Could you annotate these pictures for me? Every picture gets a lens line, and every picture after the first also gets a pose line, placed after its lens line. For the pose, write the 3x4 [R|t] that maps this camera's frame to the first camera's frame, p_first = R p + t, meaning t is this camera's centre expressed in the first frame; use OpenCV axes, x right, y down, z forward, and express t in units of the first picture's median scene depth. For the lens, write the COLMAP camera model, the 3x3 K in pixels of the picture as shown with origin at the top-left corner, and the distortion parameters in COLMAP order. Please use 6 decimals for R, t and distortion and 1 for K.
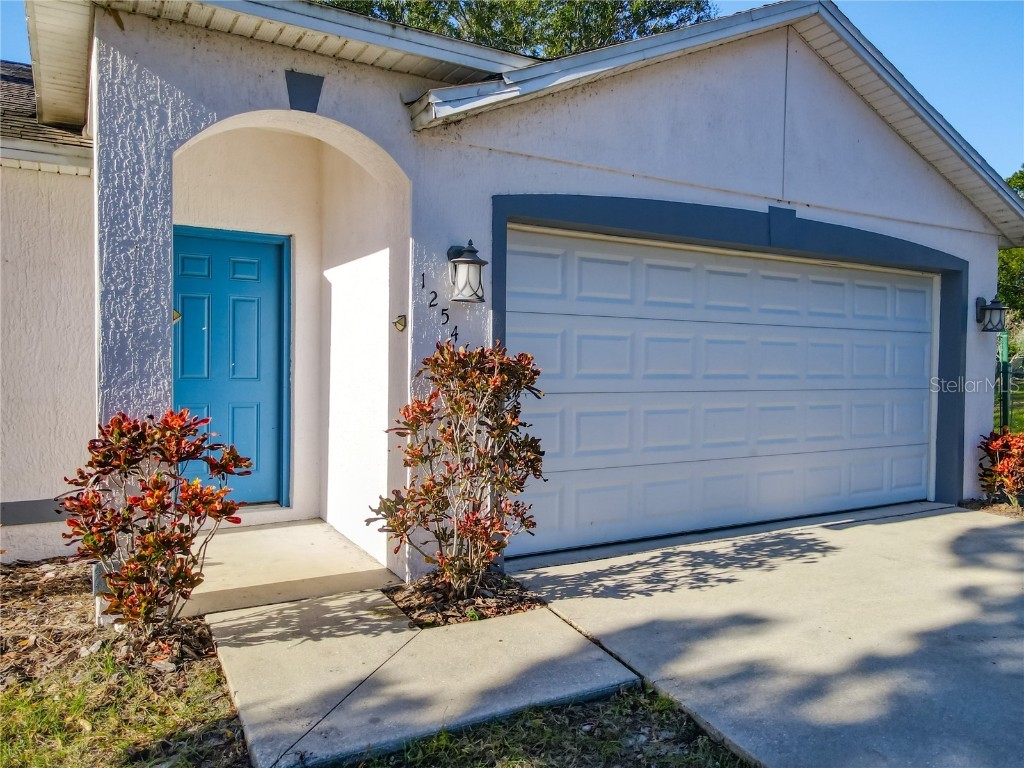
lens RADIAL K [[747.1, 0, 525.1], [0, 747.1, 378.3], [0, 0, 1]] dist [0.011563, 0.005866]
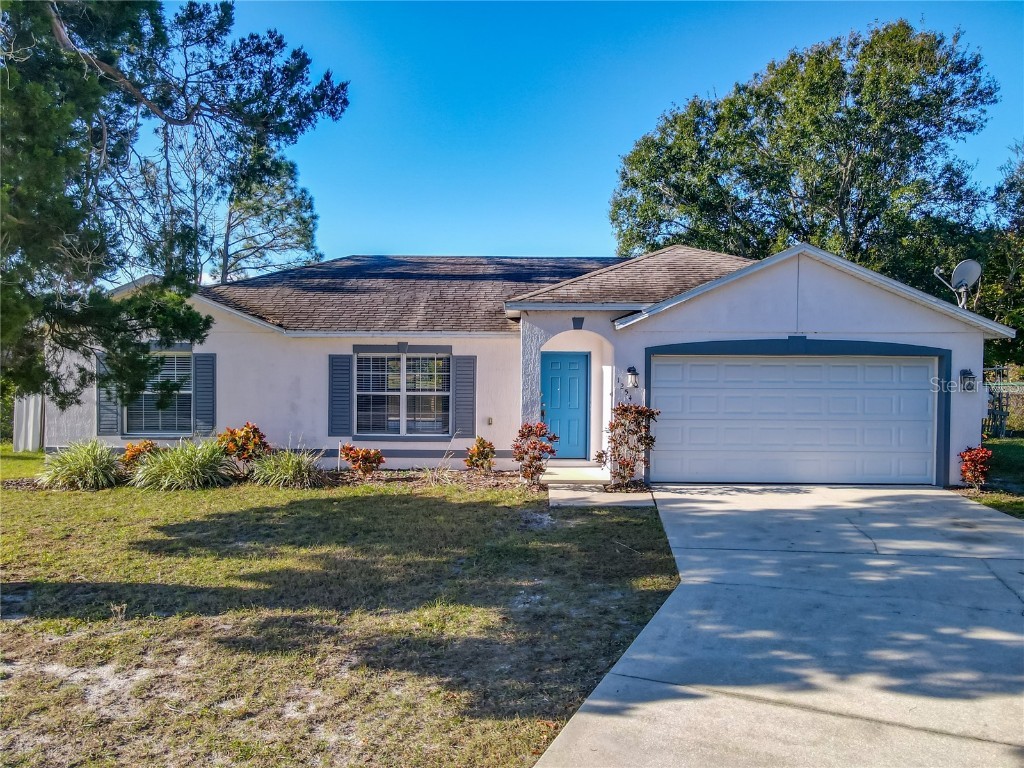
lens RADIAL K [[747.1, 0, 519.6], [0, 747.1, 381.0], [0, 0, 1]] dist [0.011563, 0.005866]
pose [[0.858196, 0.006287, -0.513283, 0.980675], [-0.006122, 0.999979, 0.002013, -0.124782], [0.513285, 0.001415, 0.858217, -1.615632]]
